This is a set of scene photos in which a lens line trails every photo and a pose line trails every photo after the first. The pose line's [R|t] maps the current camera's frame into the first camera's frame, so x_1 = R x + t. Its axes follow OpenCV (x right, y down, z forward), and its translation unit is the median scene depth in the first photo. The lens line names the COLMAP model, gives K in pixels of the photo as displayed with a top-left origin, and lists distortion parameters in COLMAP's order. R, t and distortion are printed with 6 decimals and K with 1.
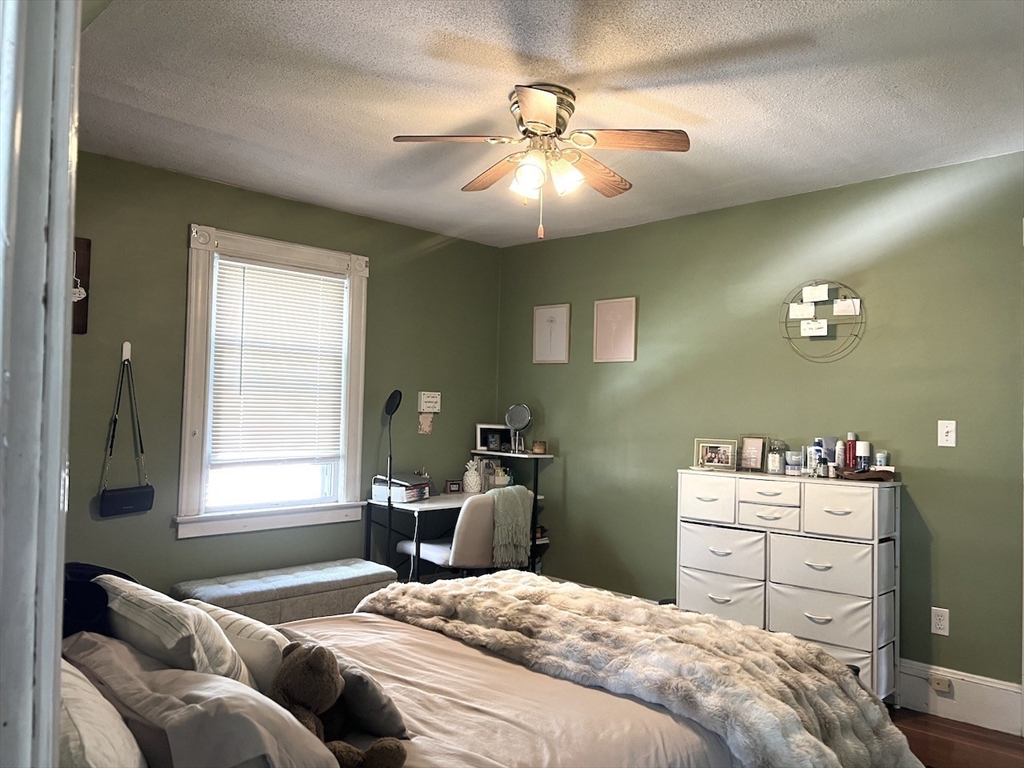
lens RADIAL K [[777.2, 0, 511.7], [0, 777.2, 386.2], [0, 0, 1]] dist [0.001318, 0.000839]
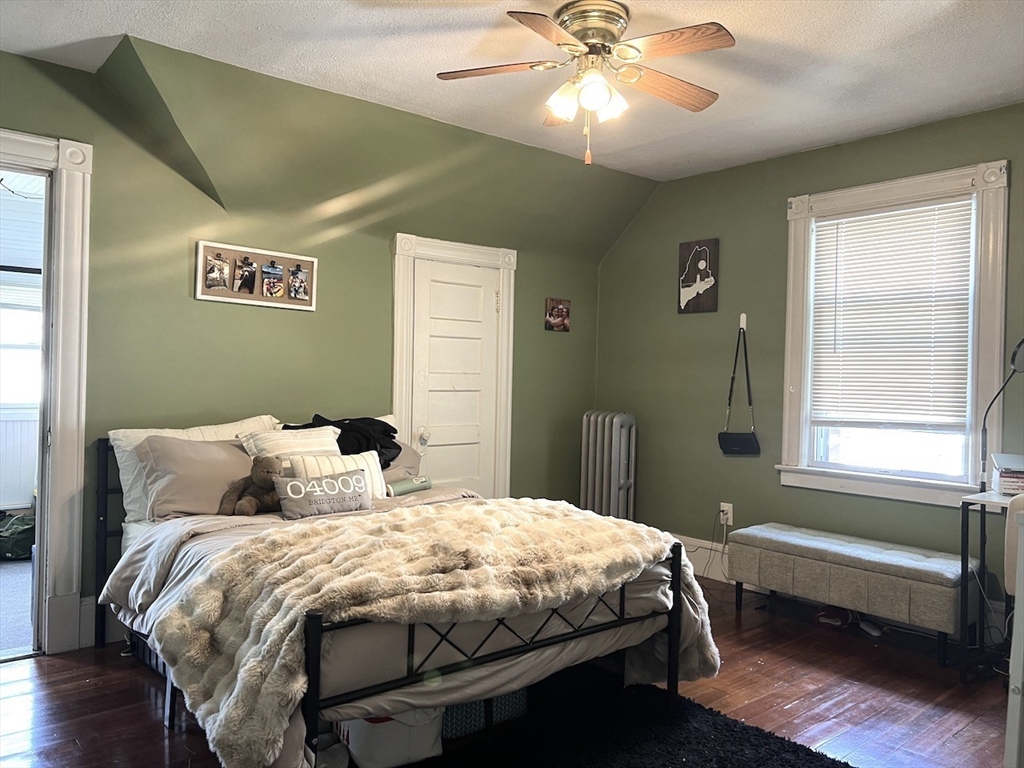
lens RADIAL K [[777.2, 0, 511.7], [0, 777.2, 381.8], [0, 0, 1]] dist [0.001318, 0.000839]
pose [[-0.129397, -0.011702, -0.991524, 0.690619], [0.012340, 0.999834, -0.013410, 0.056148], [0.991516, -0.013970, -0.129231, 0.723301]]
